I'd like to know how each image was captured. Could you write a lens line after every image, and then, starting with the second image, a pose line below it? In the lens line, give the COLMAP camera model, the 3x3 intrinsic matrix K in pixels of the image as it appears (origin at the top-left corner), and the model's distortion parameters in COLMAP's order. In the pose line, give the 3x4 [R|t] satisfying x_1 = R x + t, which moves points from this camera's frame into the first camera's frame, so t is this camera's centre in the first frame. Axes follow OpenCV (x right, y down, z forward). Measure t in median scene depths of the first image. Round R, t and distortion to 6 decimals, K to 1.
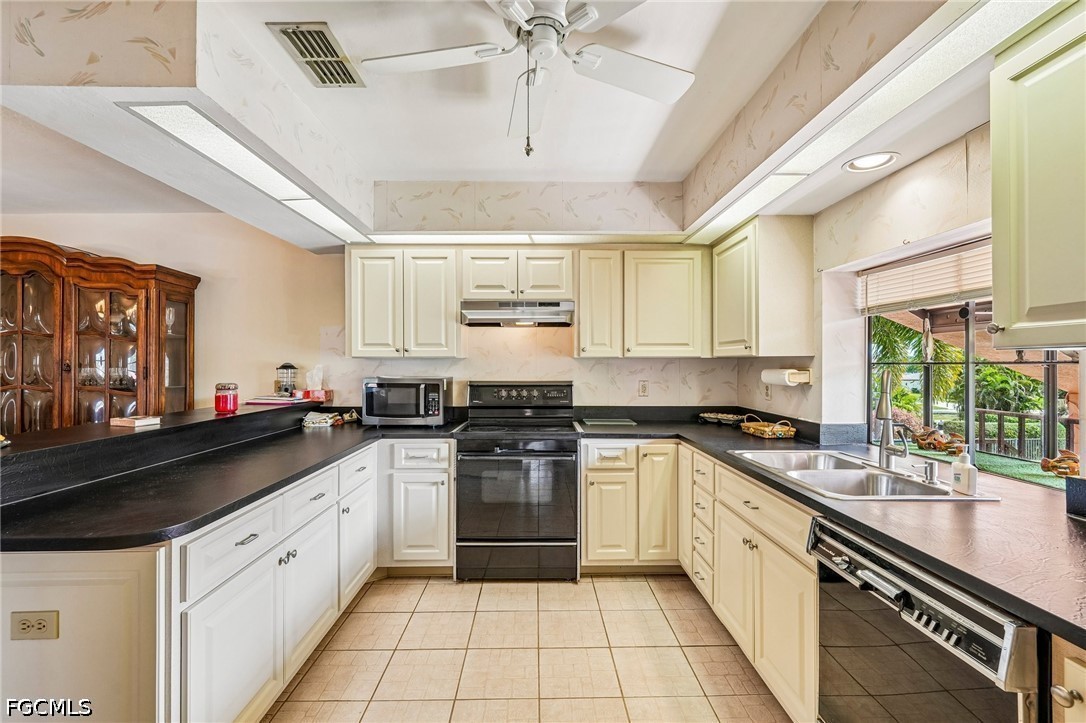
lens RADIAL K [[474.3, 0, 543.8], [0, 474.3, 361.6], [0, 0, 1]] dist [-0.018554, 0.007319]
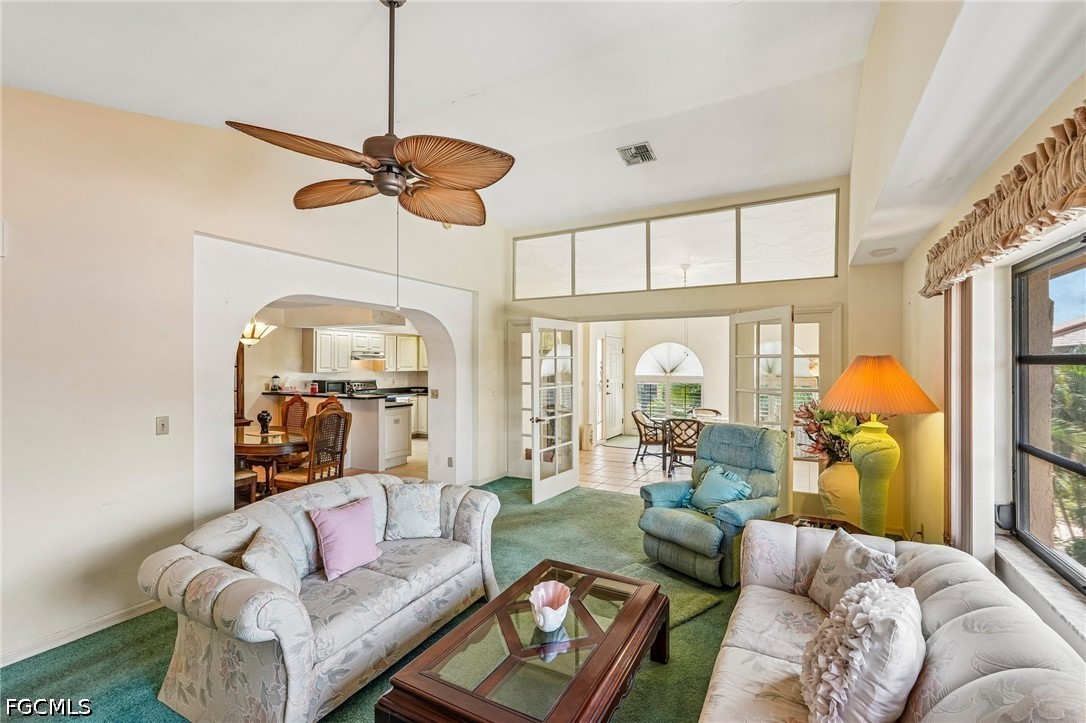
lens RADIAL K [[474.3, 0, 541.4], [0, 474.3, 361.9], [0, 0, 1]] dist [-0.018554, 0.007319]
pose [[0.507028, 0.003828, 0.861921, -2.090574], [-0.003656, 0.999991, -0.002291, -0.069795], [-0.861922, -0.001990, 0.507037, -1.410416]]
